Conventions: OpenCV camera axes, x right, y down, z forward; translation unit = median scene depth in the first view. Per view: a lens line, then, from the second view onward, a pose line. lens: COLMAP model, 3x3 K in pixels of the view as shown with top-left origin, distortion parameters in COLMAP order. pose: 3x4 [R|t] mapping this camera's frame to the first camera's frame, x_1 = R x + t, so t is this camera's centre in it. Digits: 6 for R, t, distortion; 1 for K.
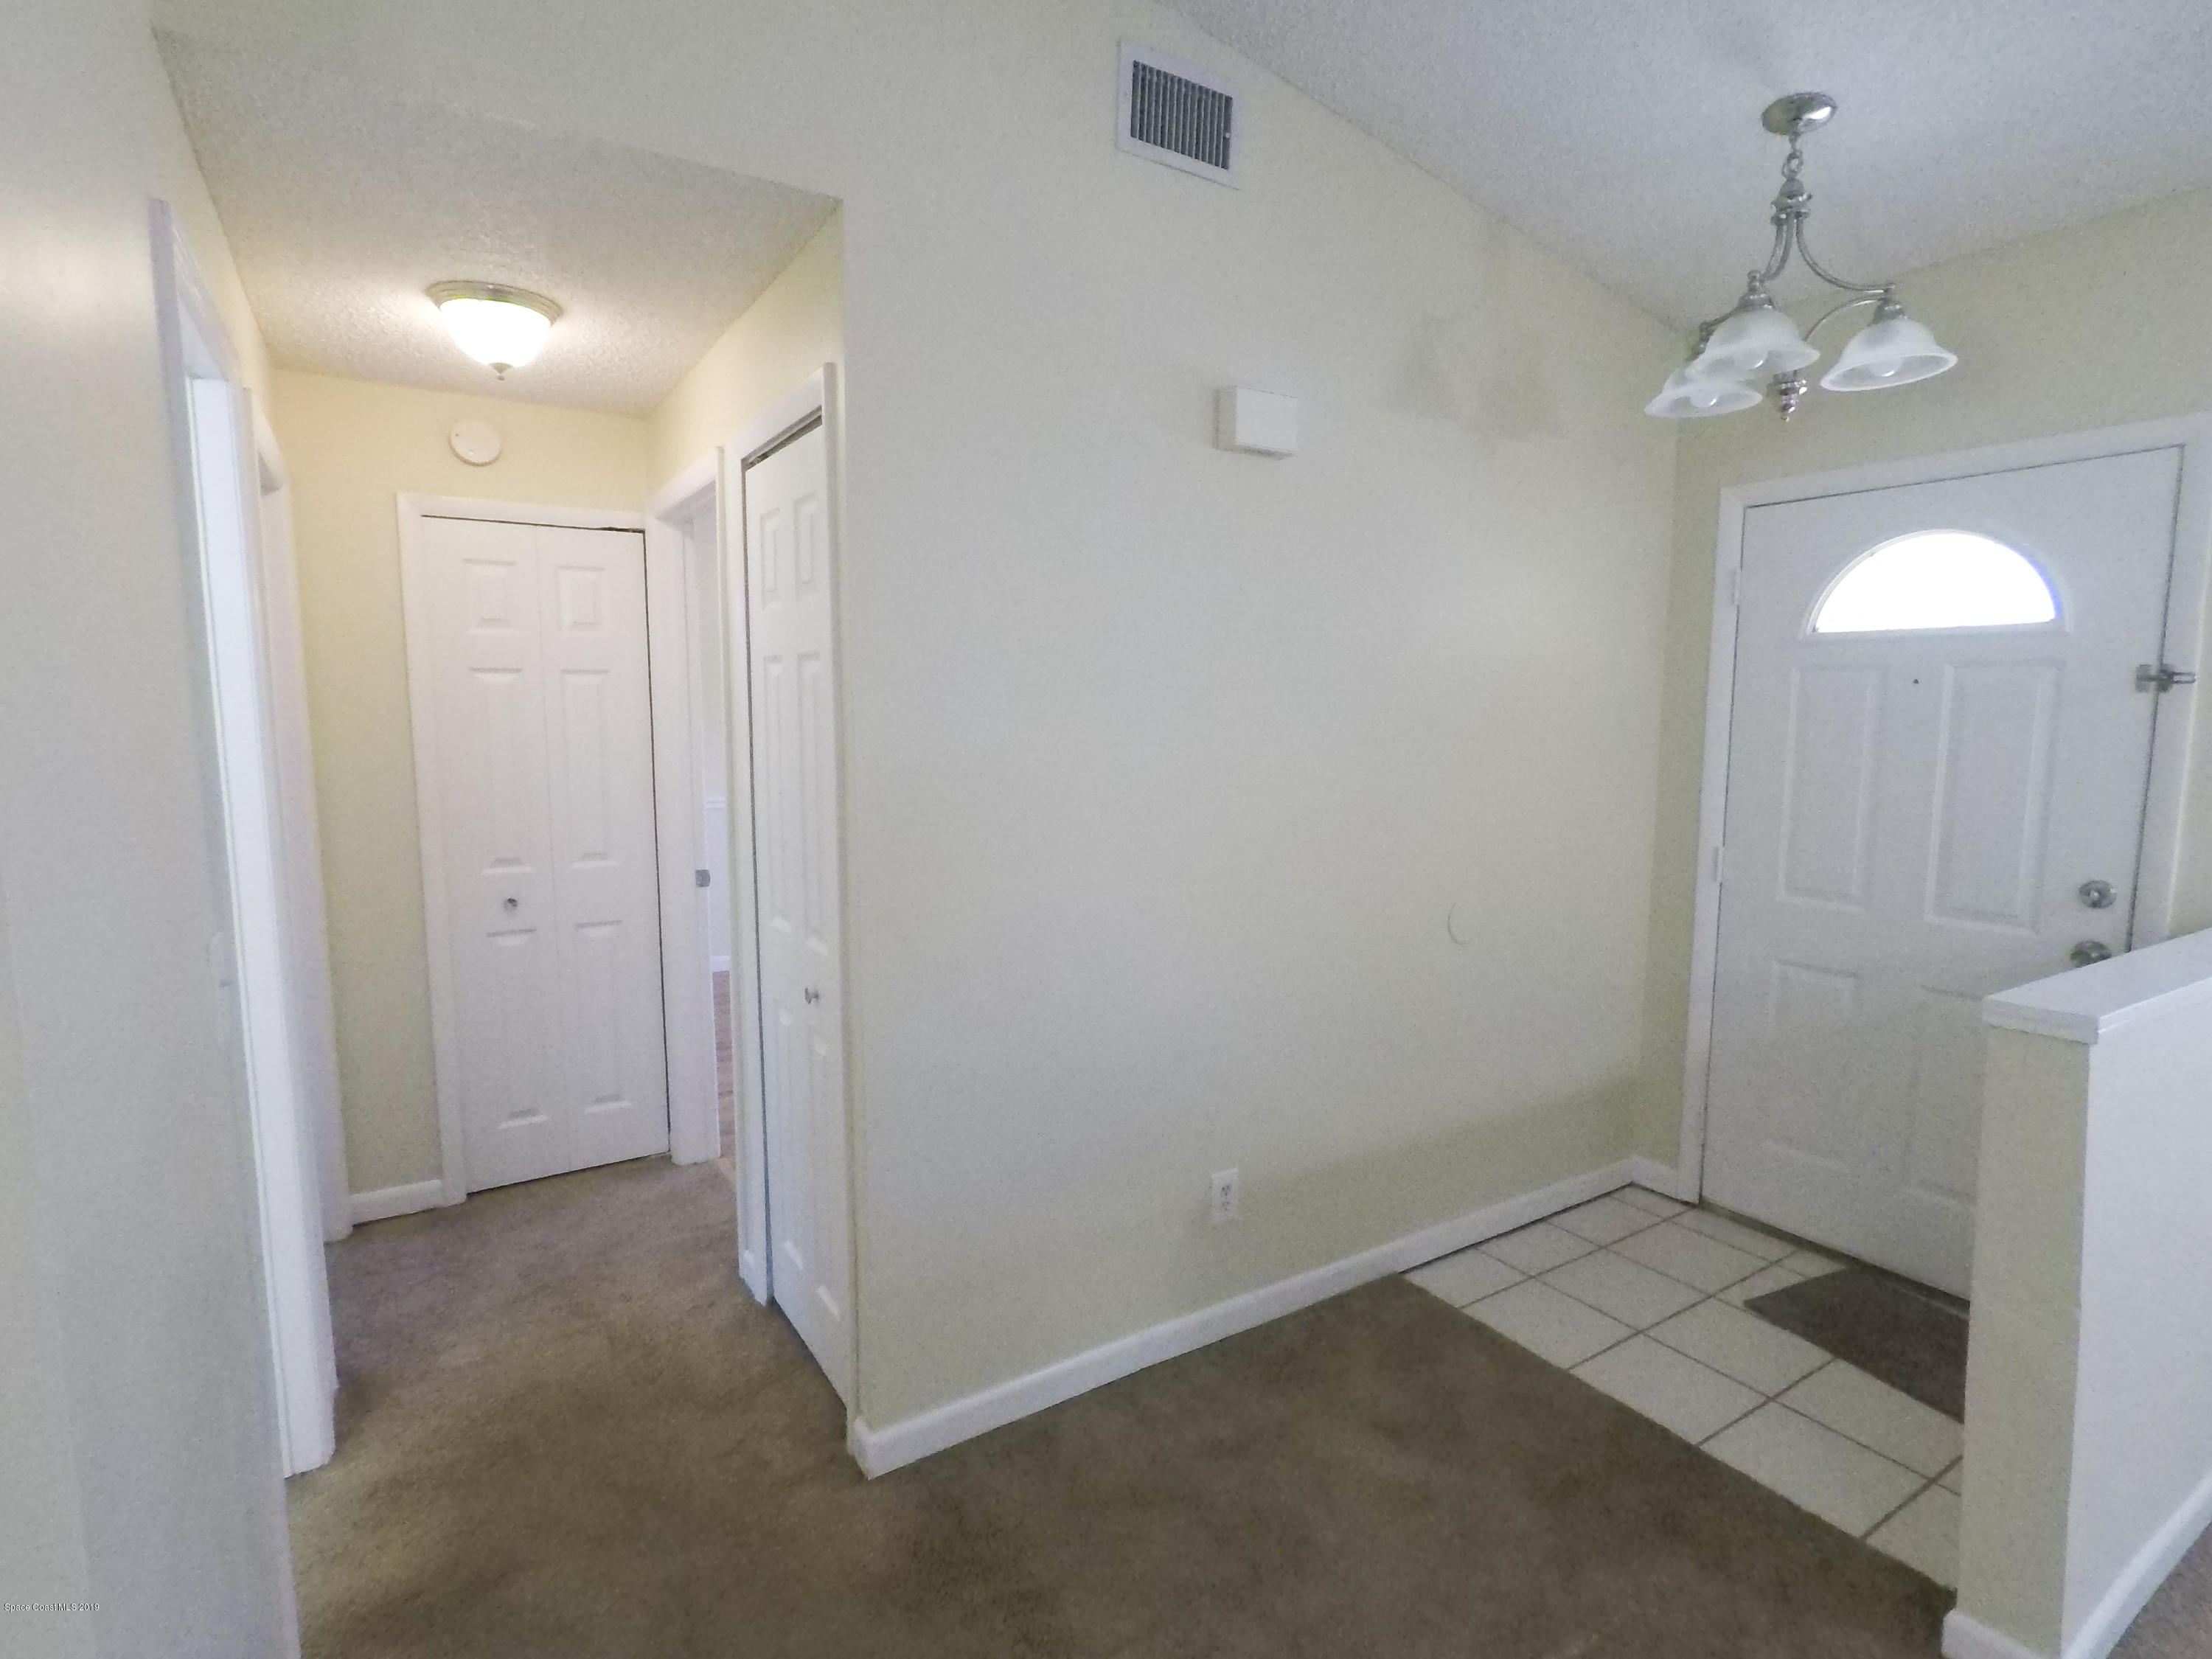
lens RADIAL K [[1121.0, 0, 1112.5], [0, 1121.0, 828.5], [0, 0, 1]] dist [-0.016798, 0.009887]
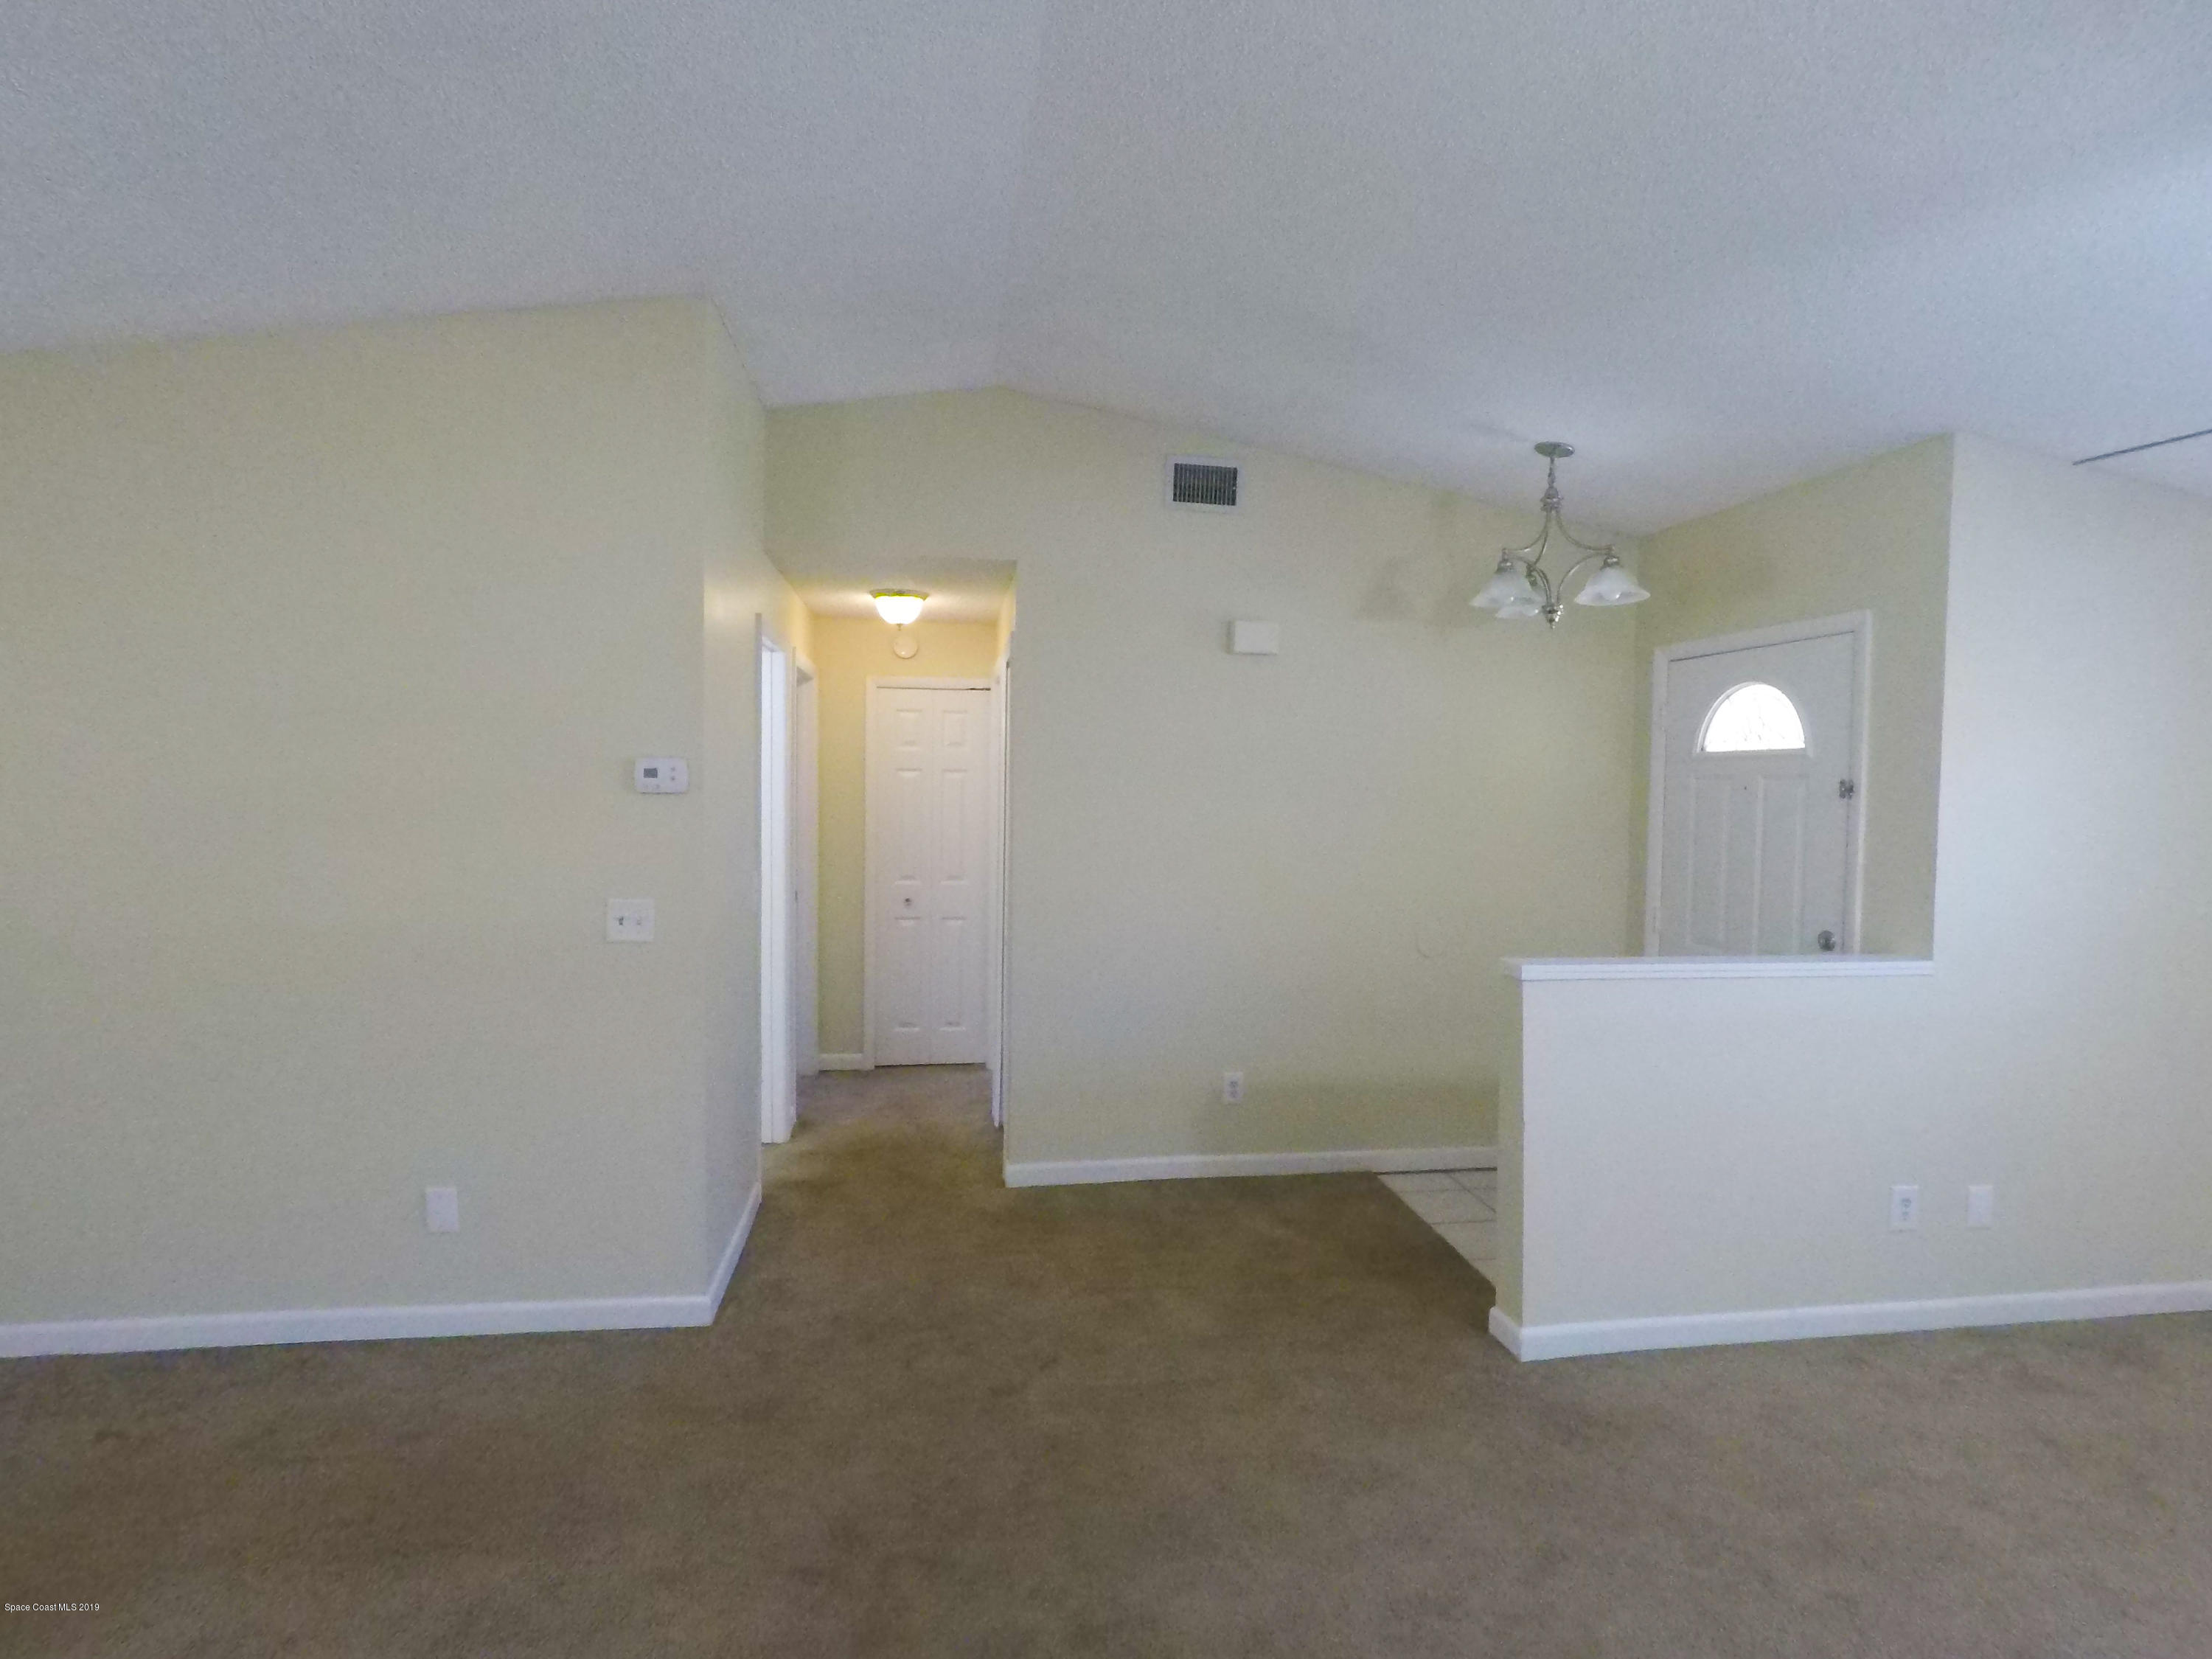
lens RADIAL K [[1121.0, 0, 1106.0], [0, 1121.0, 831.4], [0, 0, 1]] dist [-0.016798, 0.009887]
pose [[0.911781, 0.031683, -0.409454, 0.647183], [-0.062761, 0.996058, -0.062684, 0.068135], [0.405854, 0.082851, 0.910175, -0.682201]]
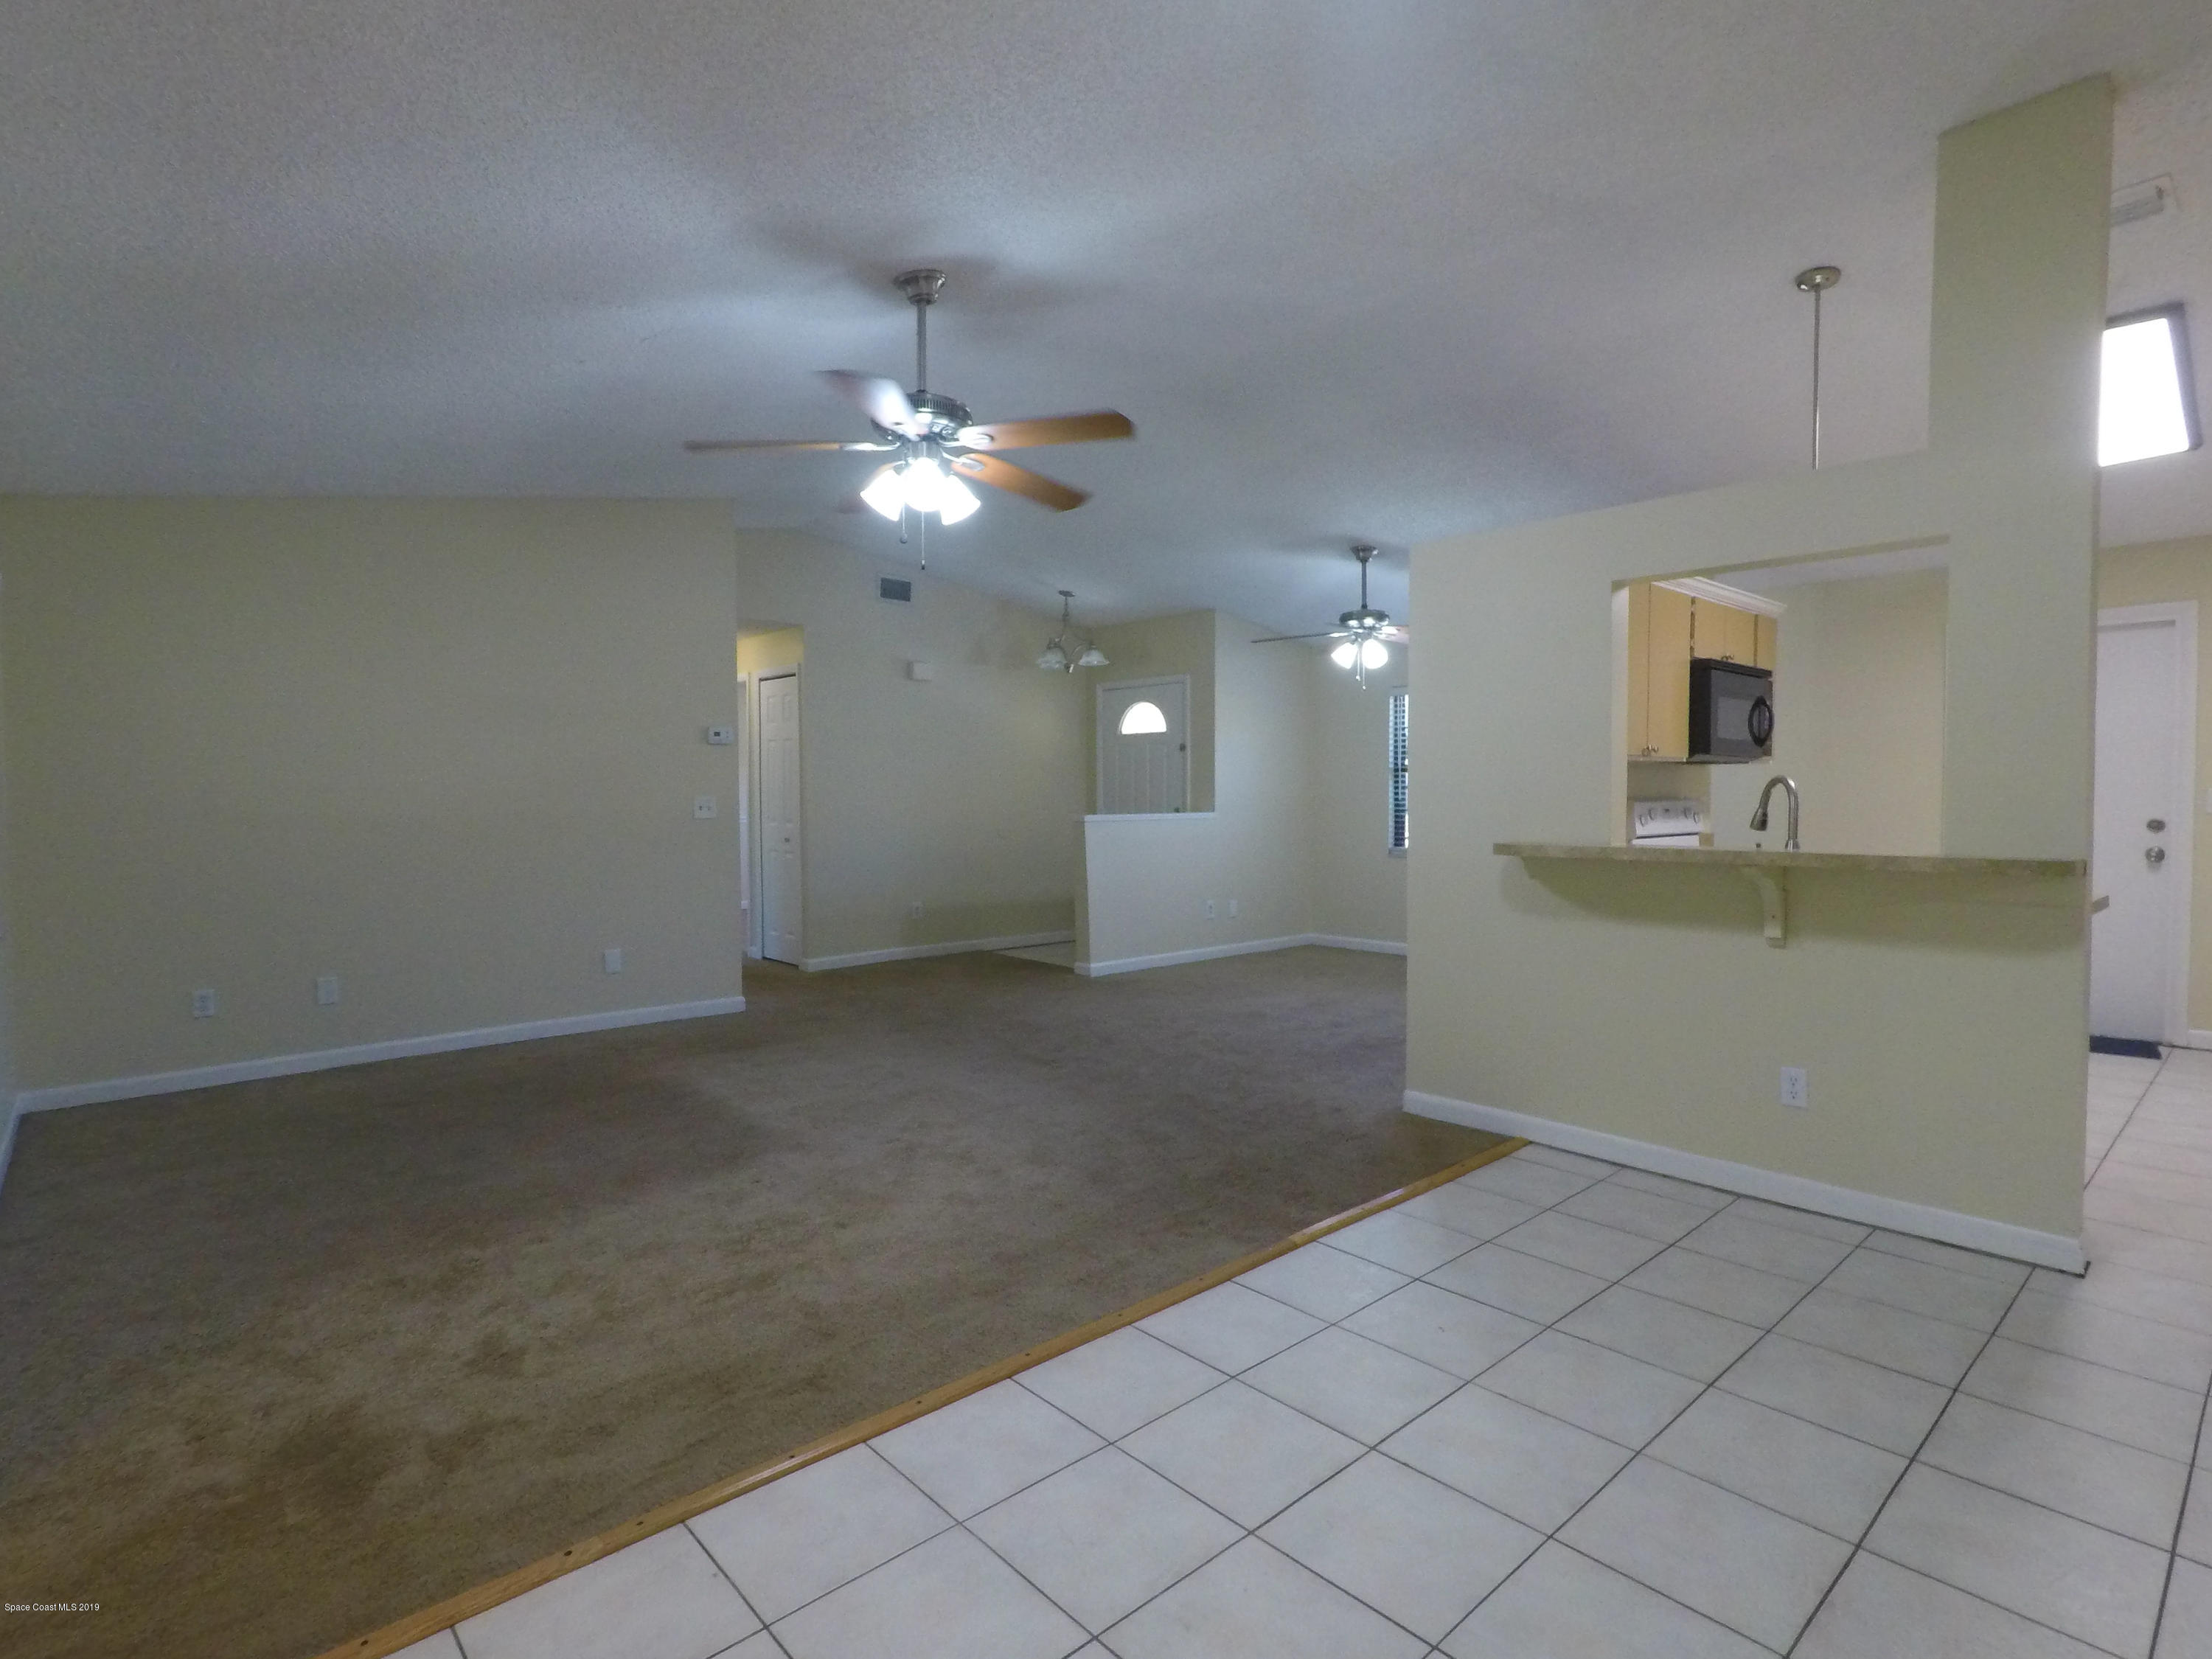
lens RADIAL K [[1121.0, 0, 1098.9], [0, 1121.0, 838.7], [0, 0, 1]] dist [-0.016798, 0.009887]
pose [[0.987882, -0.009713, 0.154903, 0.129081], [0.021158, 0.997150, -0.072413, 0.394155], [-0.153758, 0.074813, 0.985272, -2.365781]]
